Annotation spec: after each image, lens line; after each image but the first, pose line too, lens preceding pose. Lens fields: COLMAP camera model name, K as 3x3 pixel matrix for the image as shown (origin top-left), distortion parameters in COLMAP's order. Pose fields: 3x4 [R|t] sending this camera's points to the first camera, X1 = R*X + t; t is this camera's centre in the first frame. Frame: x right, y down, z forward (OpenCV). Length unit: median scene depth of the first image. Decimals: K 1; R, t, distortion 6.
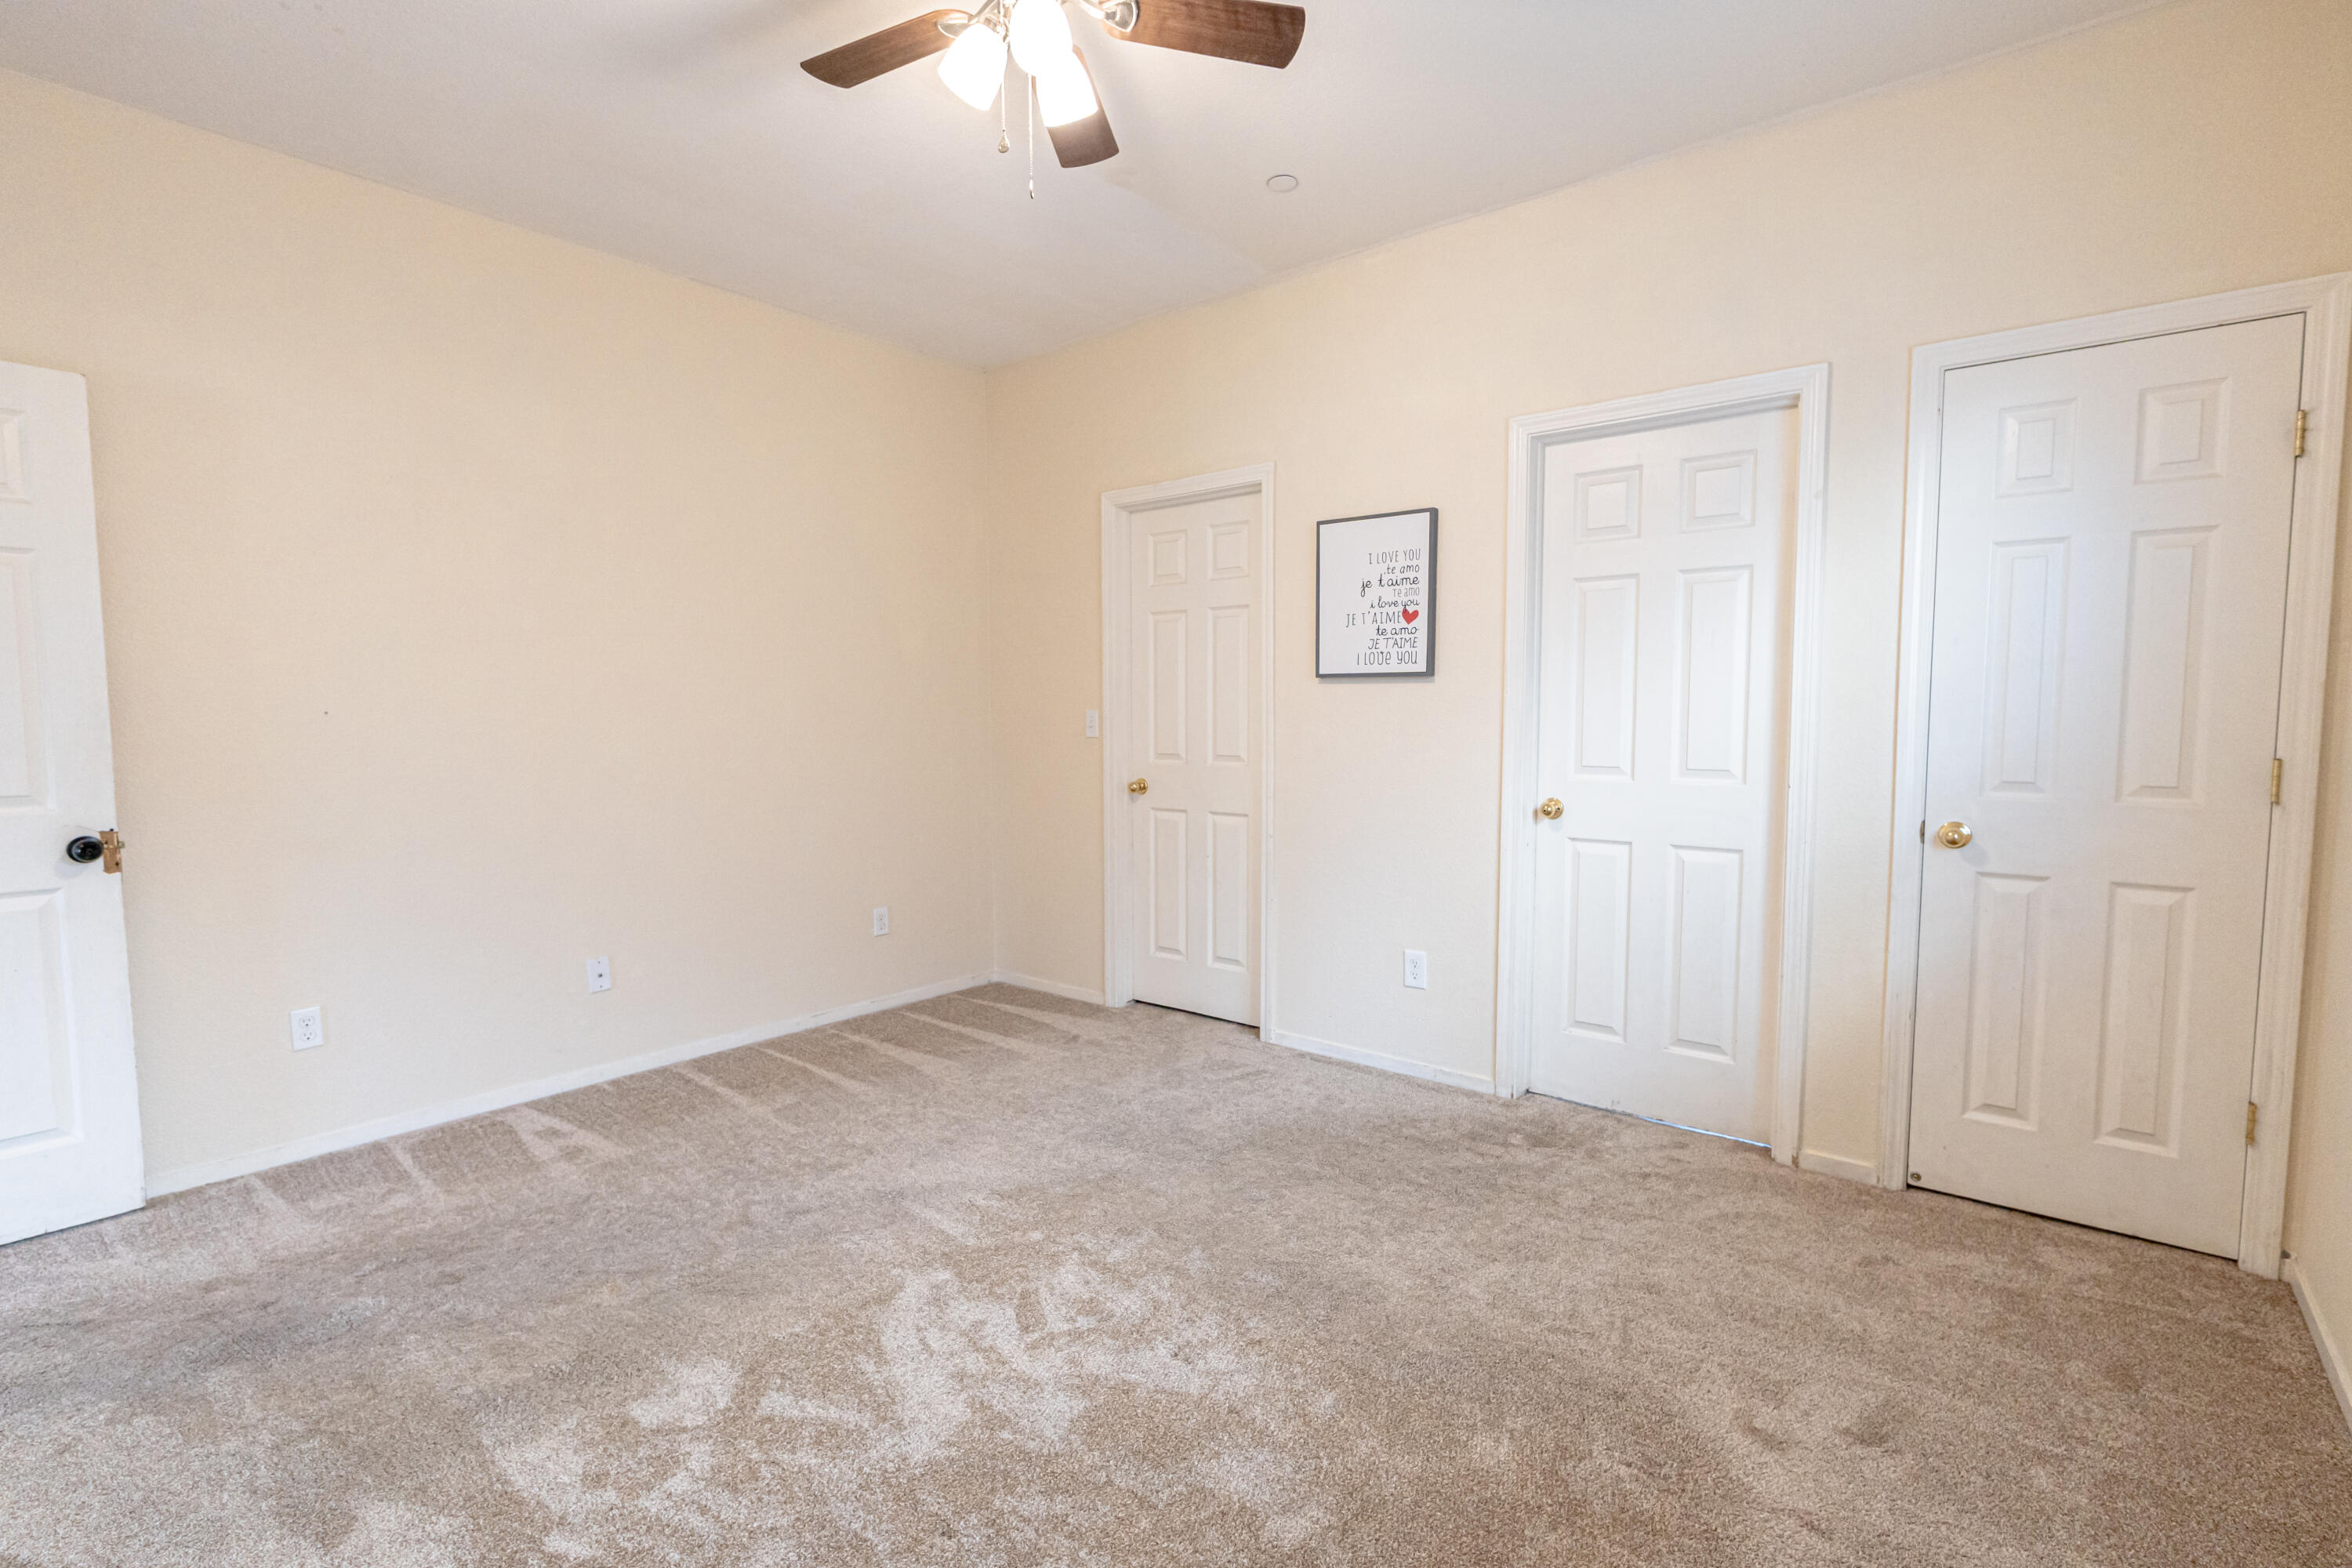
lens RADIAL K [[1098.9, 0, 1164.7], [0, 1098.9, 784.4], [0, 0, 1]] dist [-0.002164, -0.000672]
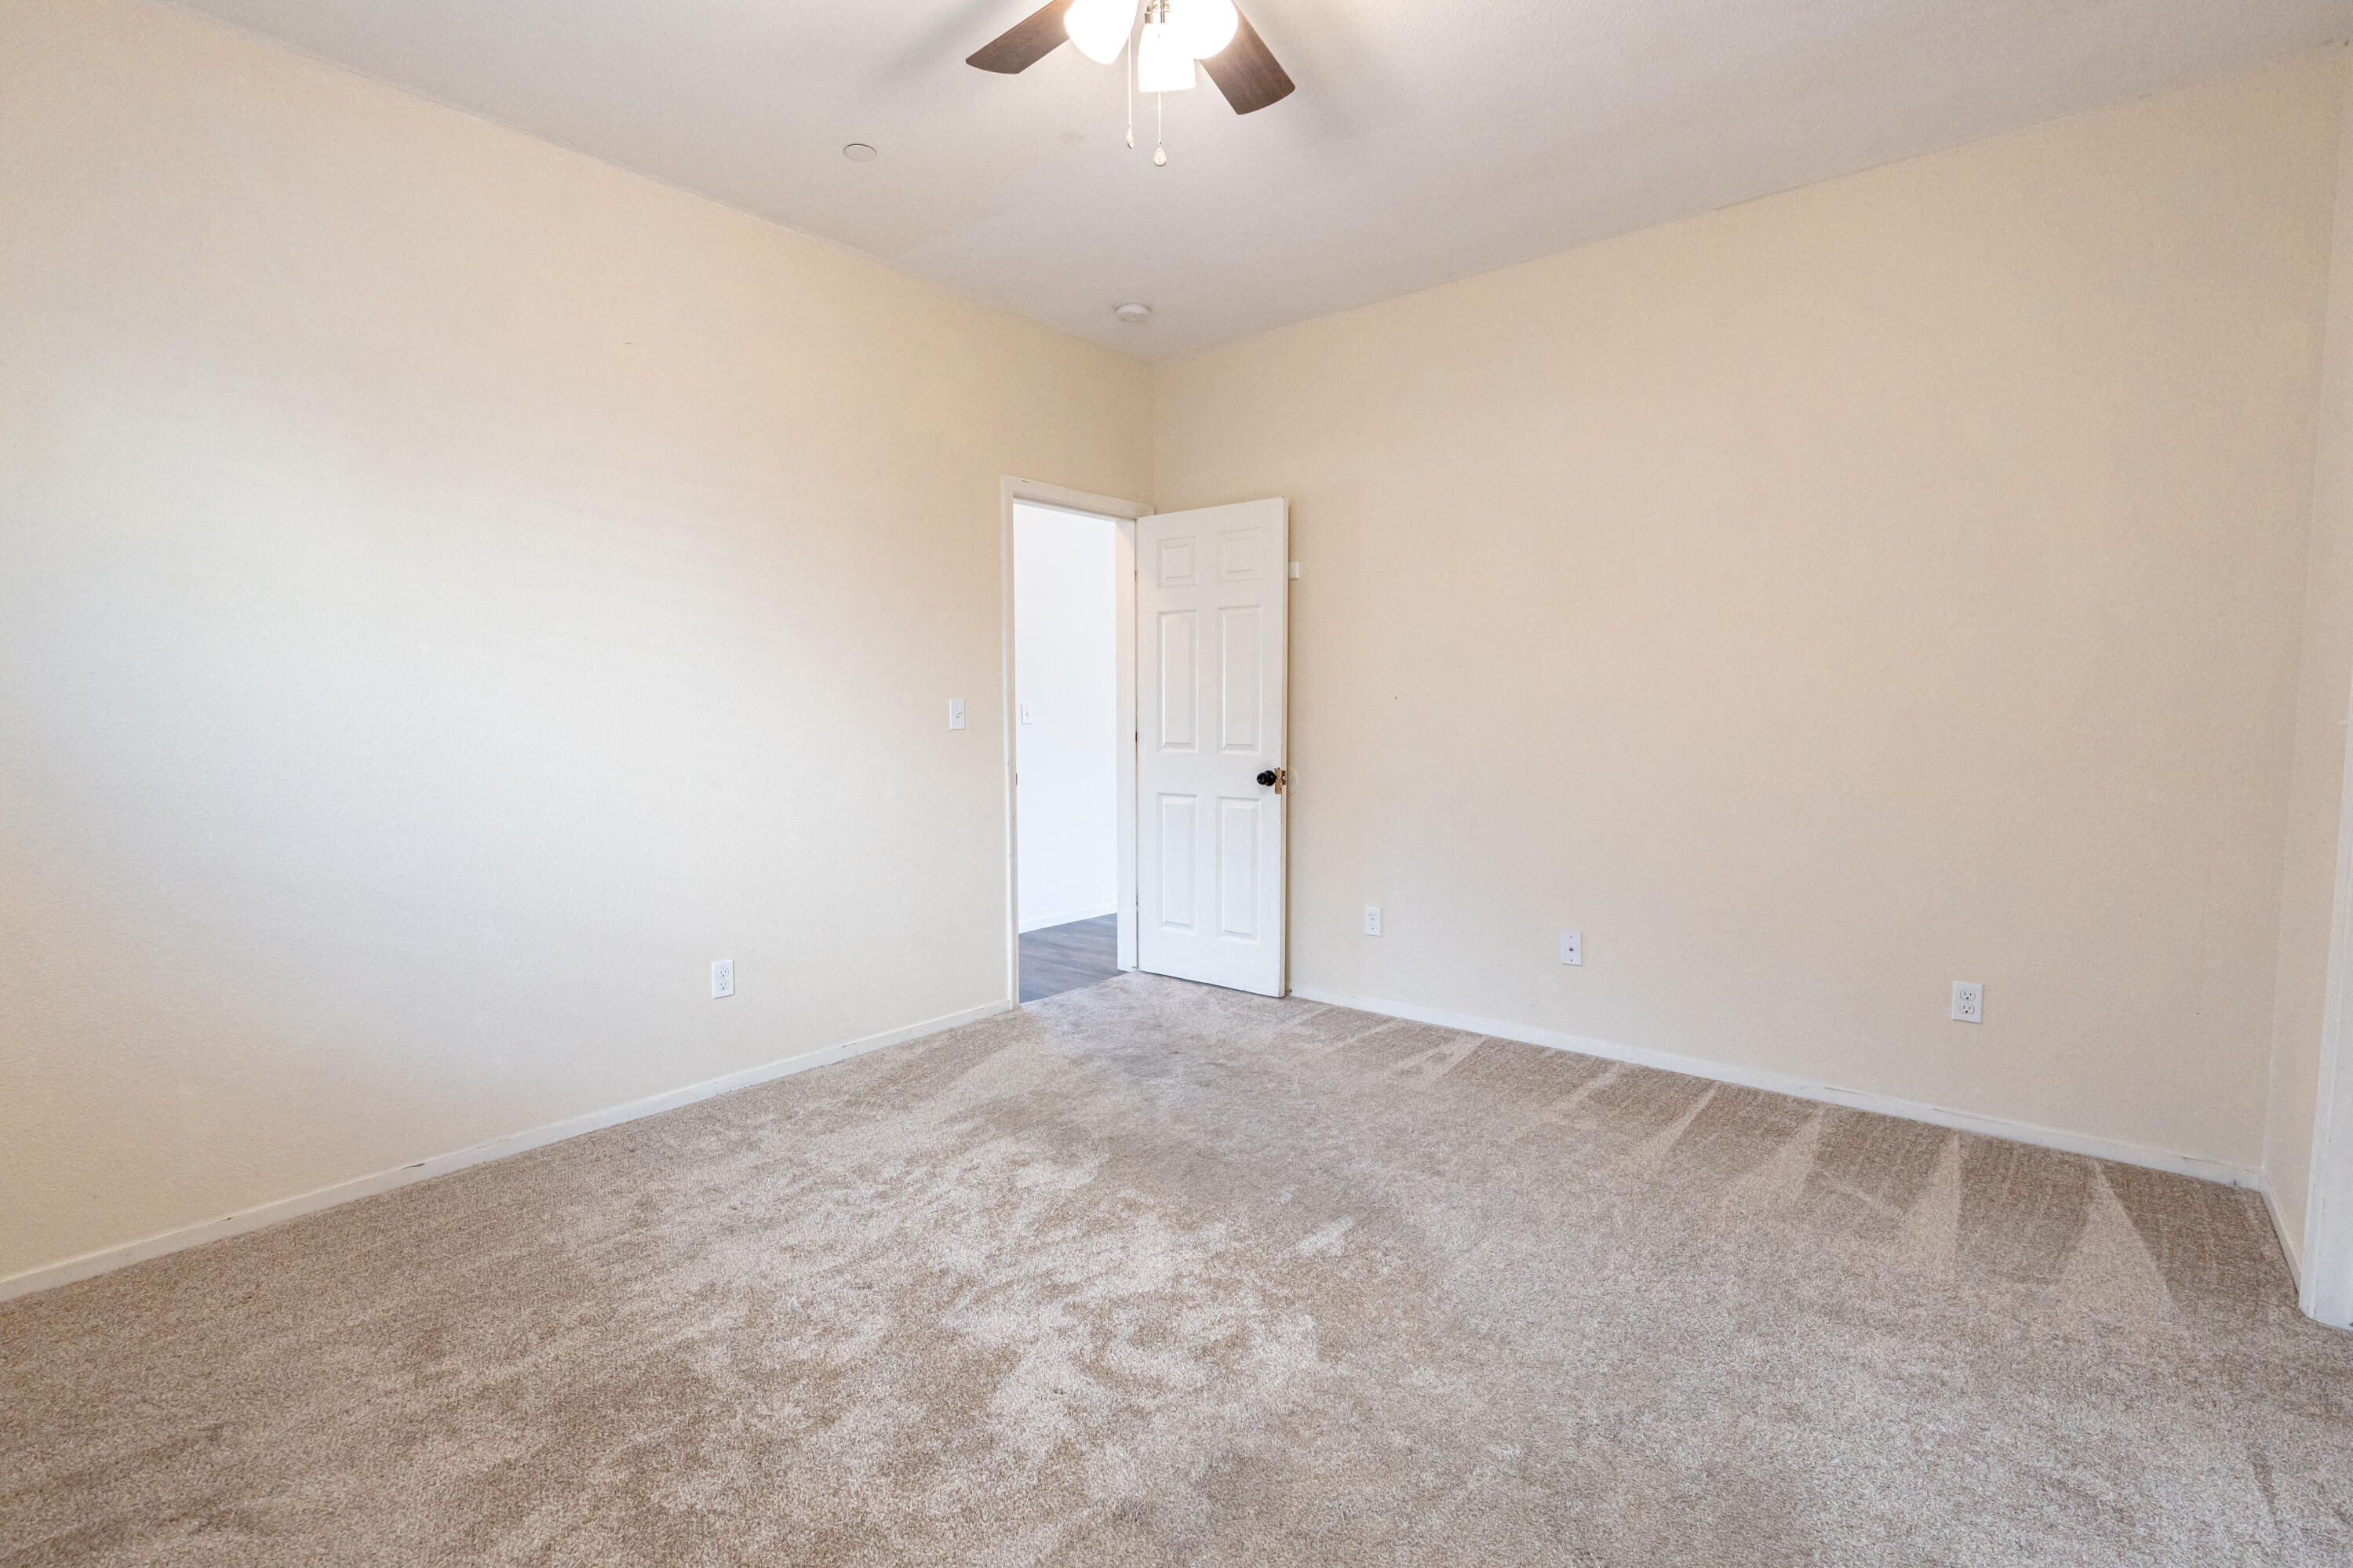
lens RADIAL K [[1136.4, 0, 1176.5], [0, 1136.4, 784.0], [0, 0, 1]] dist [0.001787, 0.000245]
pose [[-0.013545, 0.086702, -0.996142, 0.582464], [-0.058202, 0.994476, 0.087349, -0.058356], [0.998213, 0.059160, -0.008424, 0.654494]]
